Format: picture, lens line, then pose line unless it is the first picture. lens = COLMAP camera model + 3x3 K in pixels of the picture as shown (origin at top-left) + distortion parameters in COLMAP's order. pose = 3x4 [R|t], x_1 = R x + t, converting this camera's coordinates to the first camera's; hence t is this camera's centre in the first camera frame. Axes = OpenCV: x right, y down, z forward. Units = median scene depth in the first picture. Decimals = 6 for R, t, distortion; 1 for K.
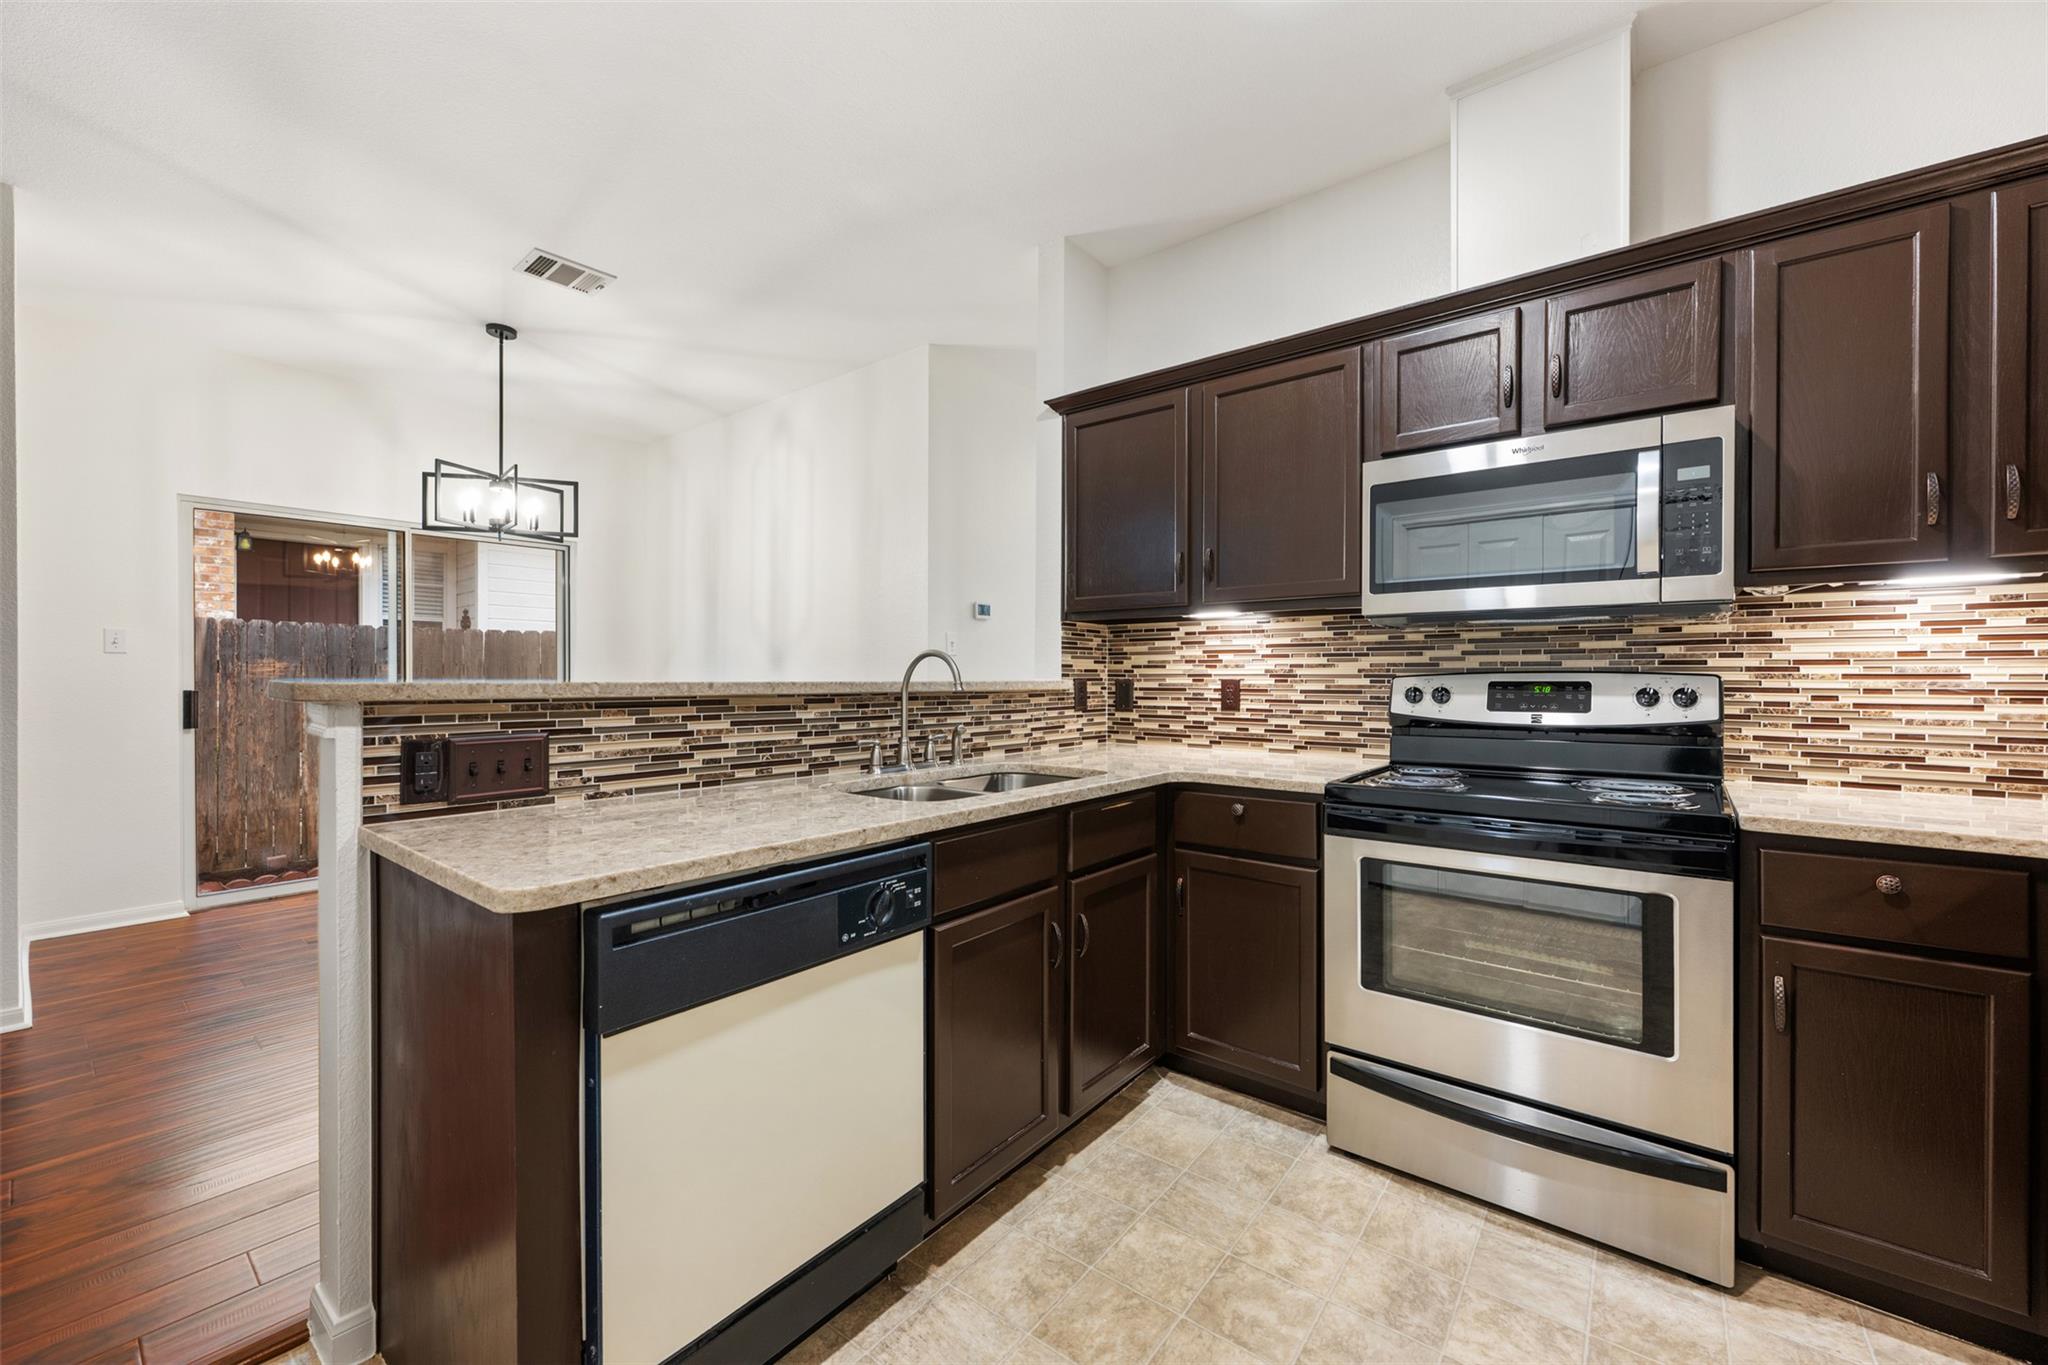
lens RADIAL K [[810.9, 0, 1024.0], [0, 810.9, 682.5], [0, 0, 1]] dist [-0.002044, 0.000214]
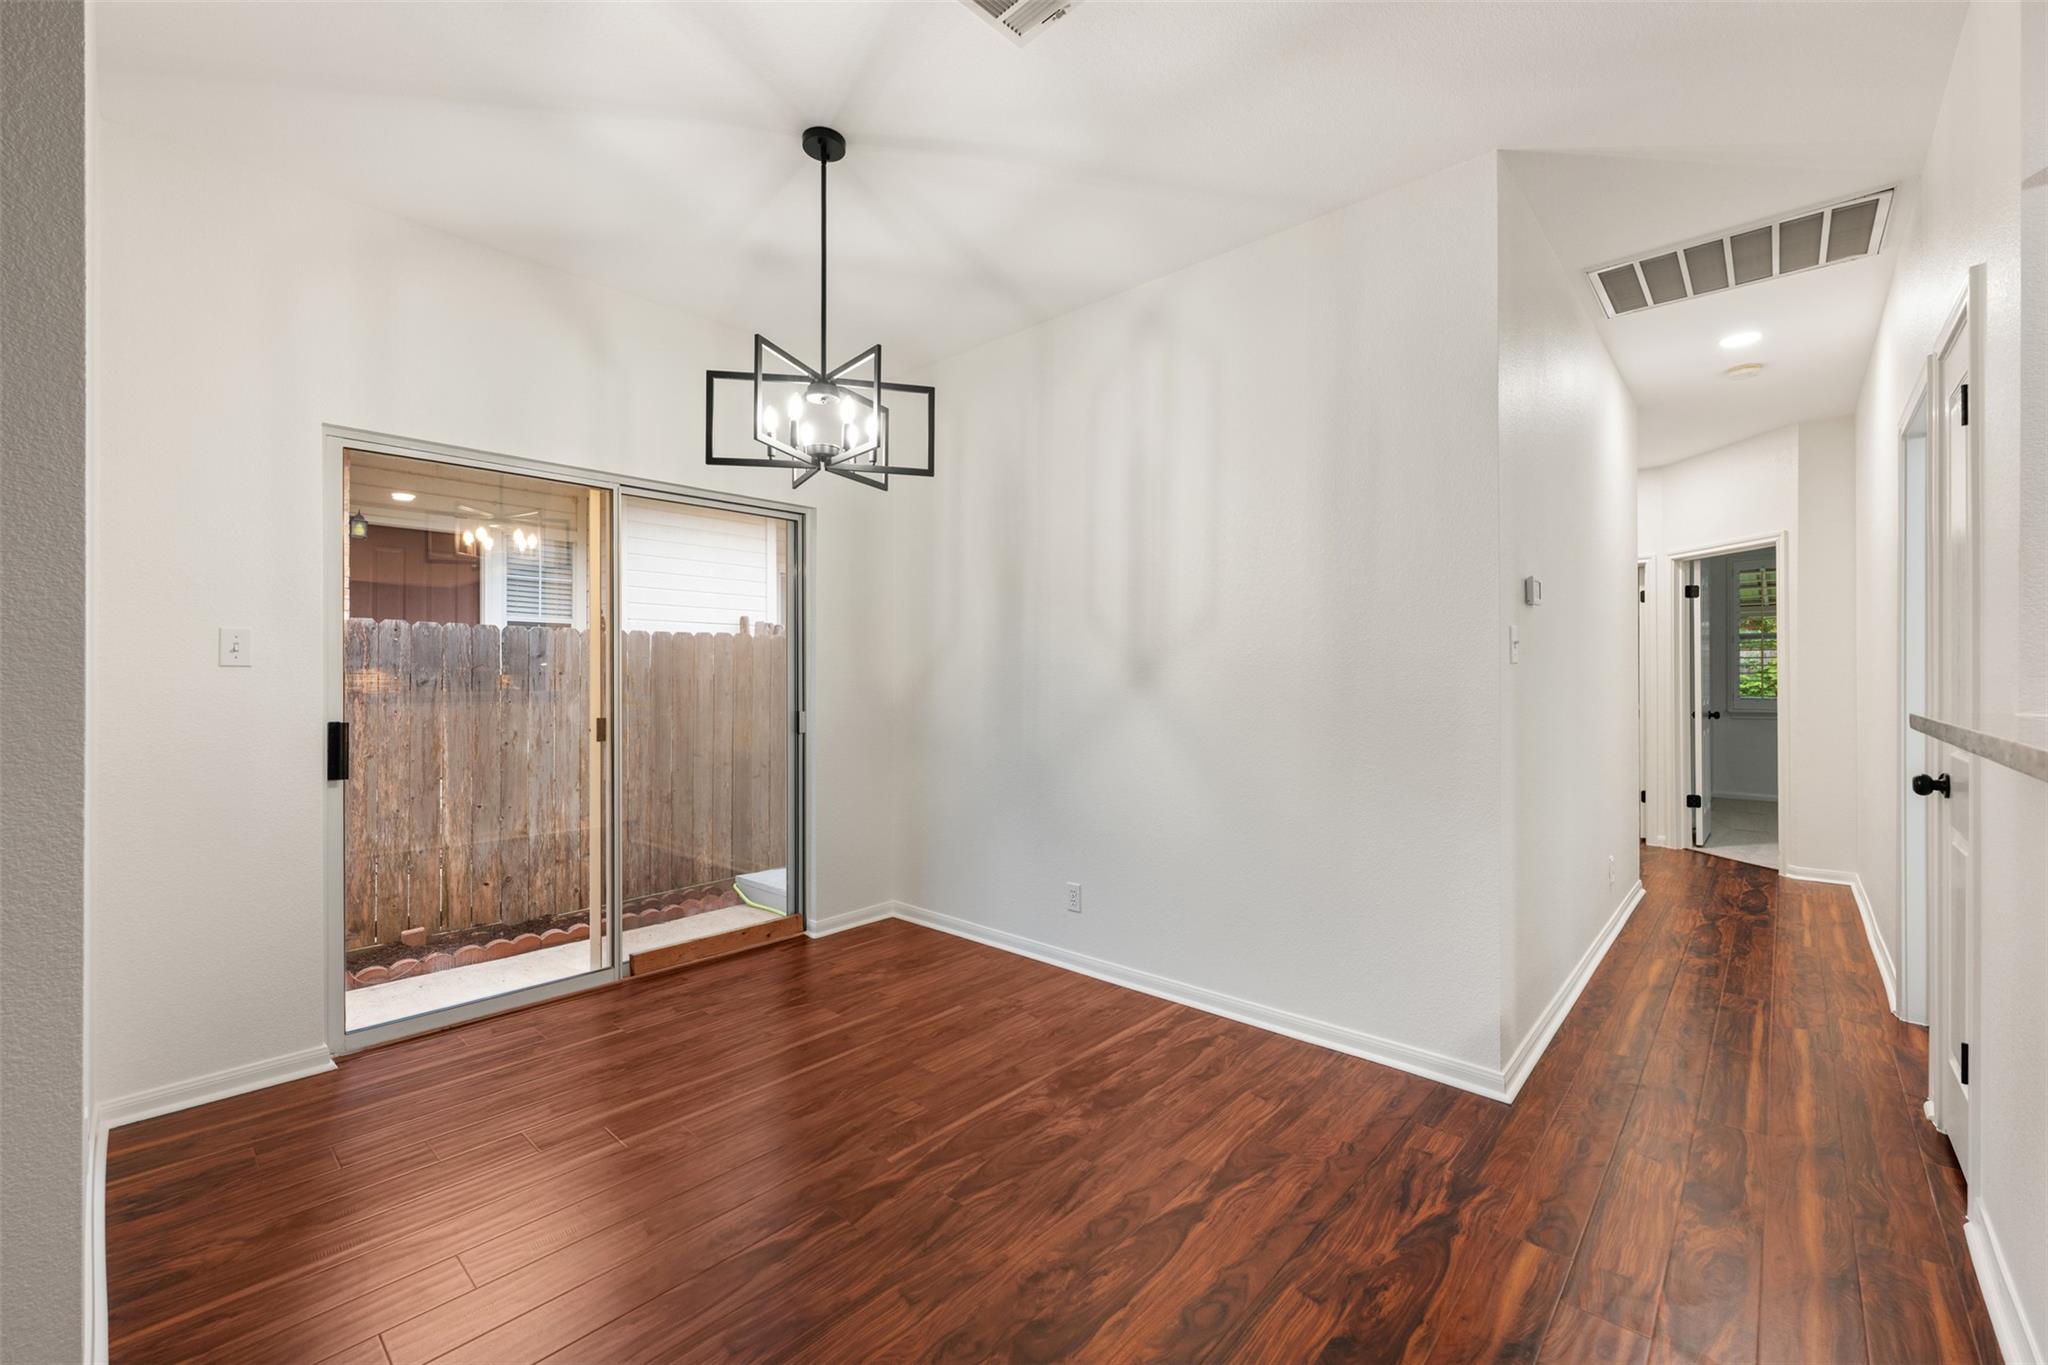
lens RADIAL K [[834.2, 0, 1015.6], [0, 834.2, 680.0], [0, 0, 1]] dist [-0.000898, -0.000355]
pose [[0.997902, -0.003529, -0.064651, -0.591188], [0.002998, 0.999961, -0.008312, -0.023521], [0.064678, 0.008101, 0.997873, 0.485680]]
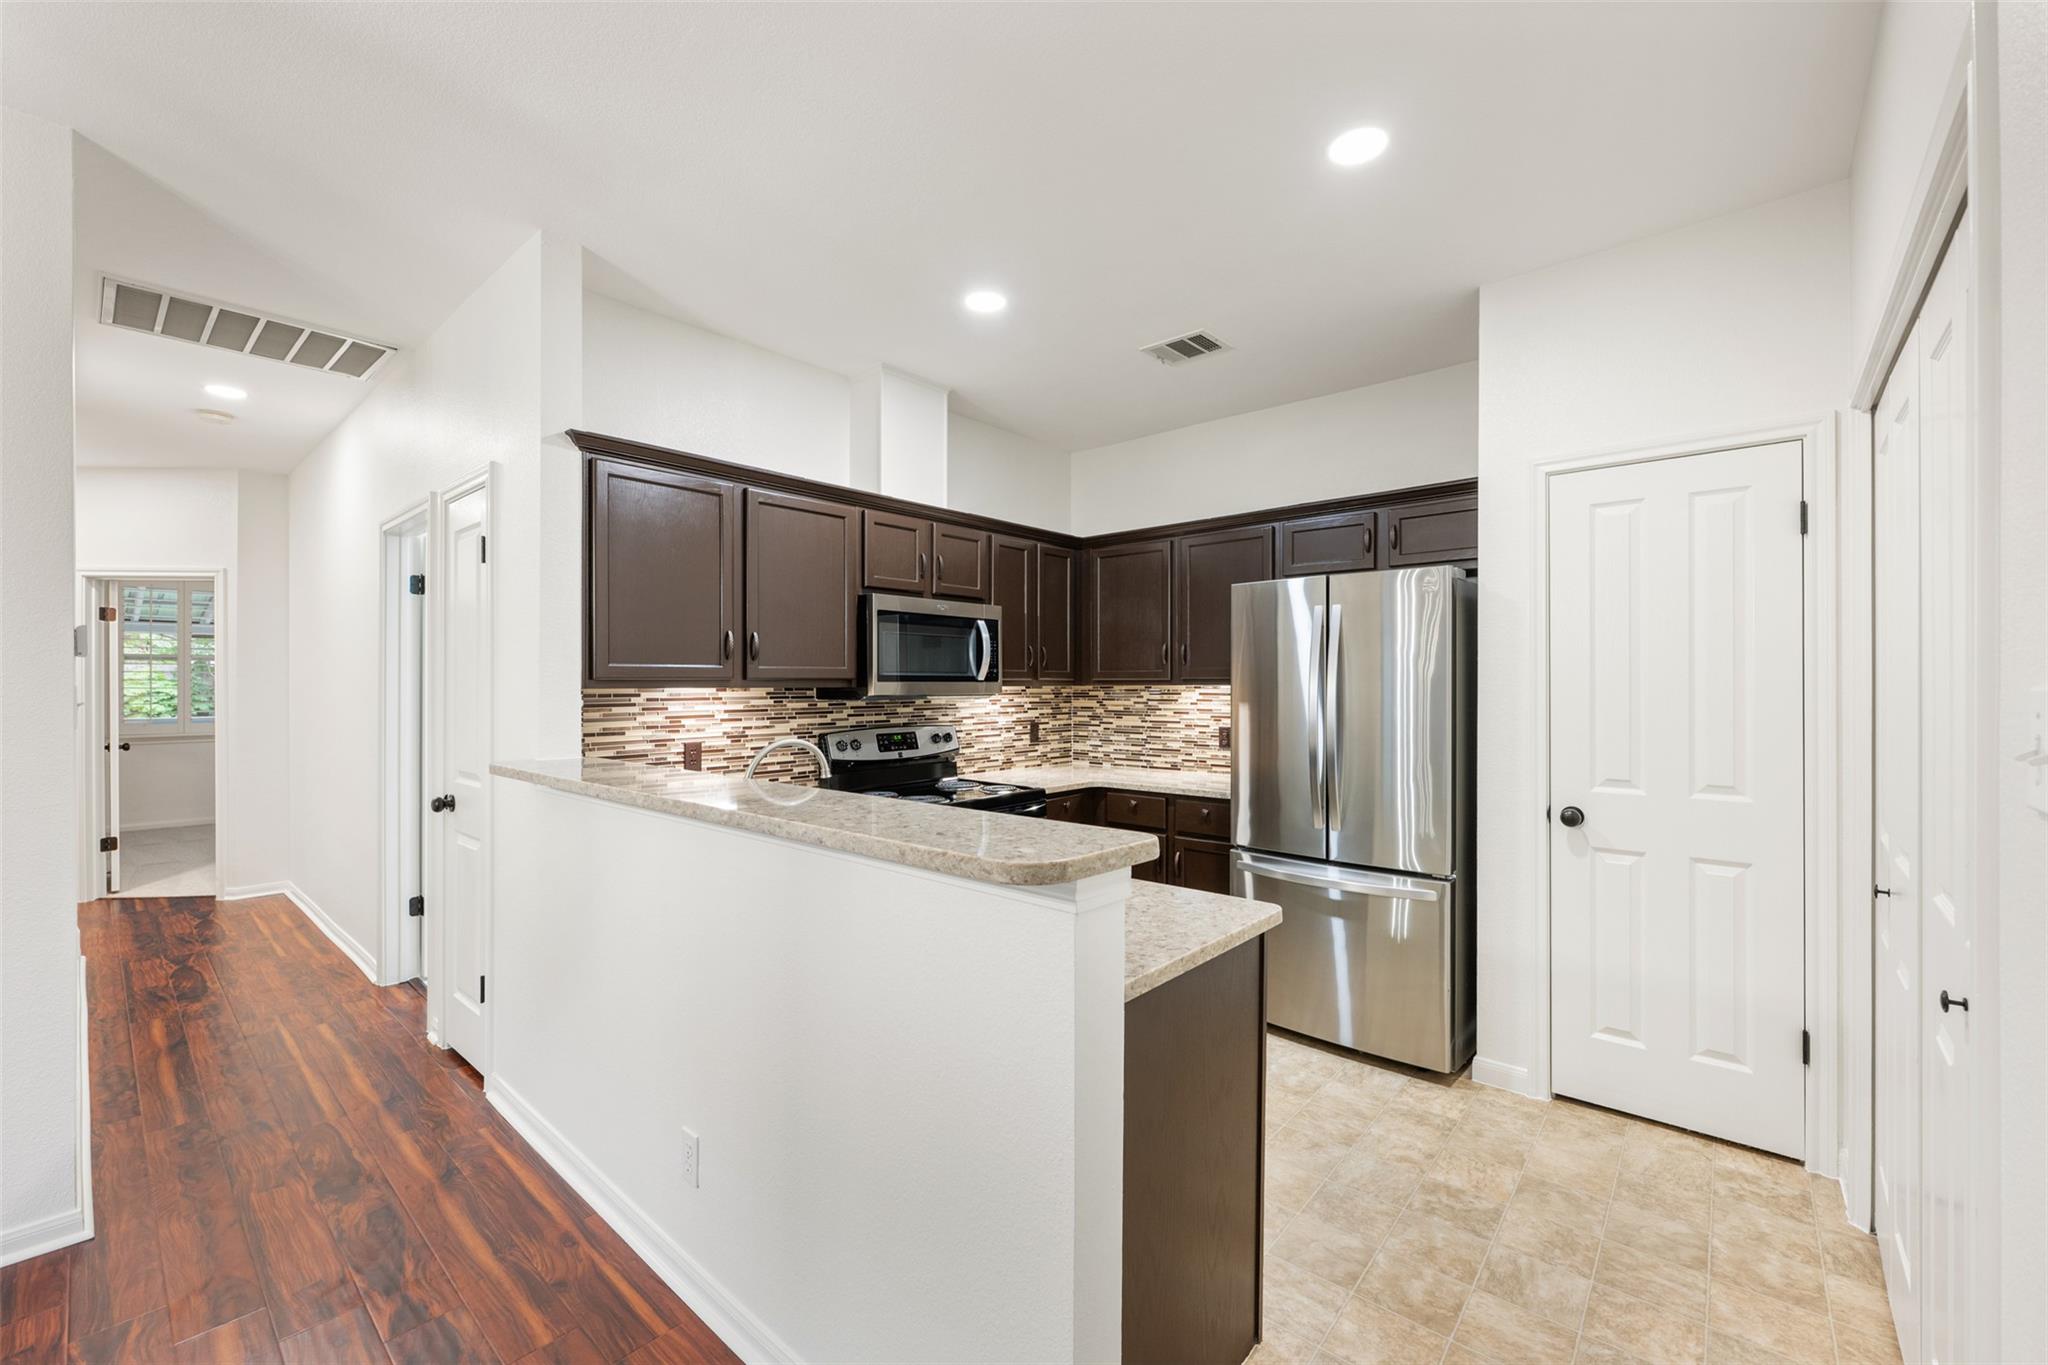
lens RADIAL K [[834.4, 0, 1029.5], [0, 834.4, 681.9], [0, 0, 1]] dist [0.000636, 0.000217]
pose [[0.035653, -0.000725, 0.999364, -0.849036], [0.008708, 0.999962, 0.000415, -0.081600], [-0.999326, 0.008687, 0.035658, 0.506918]]
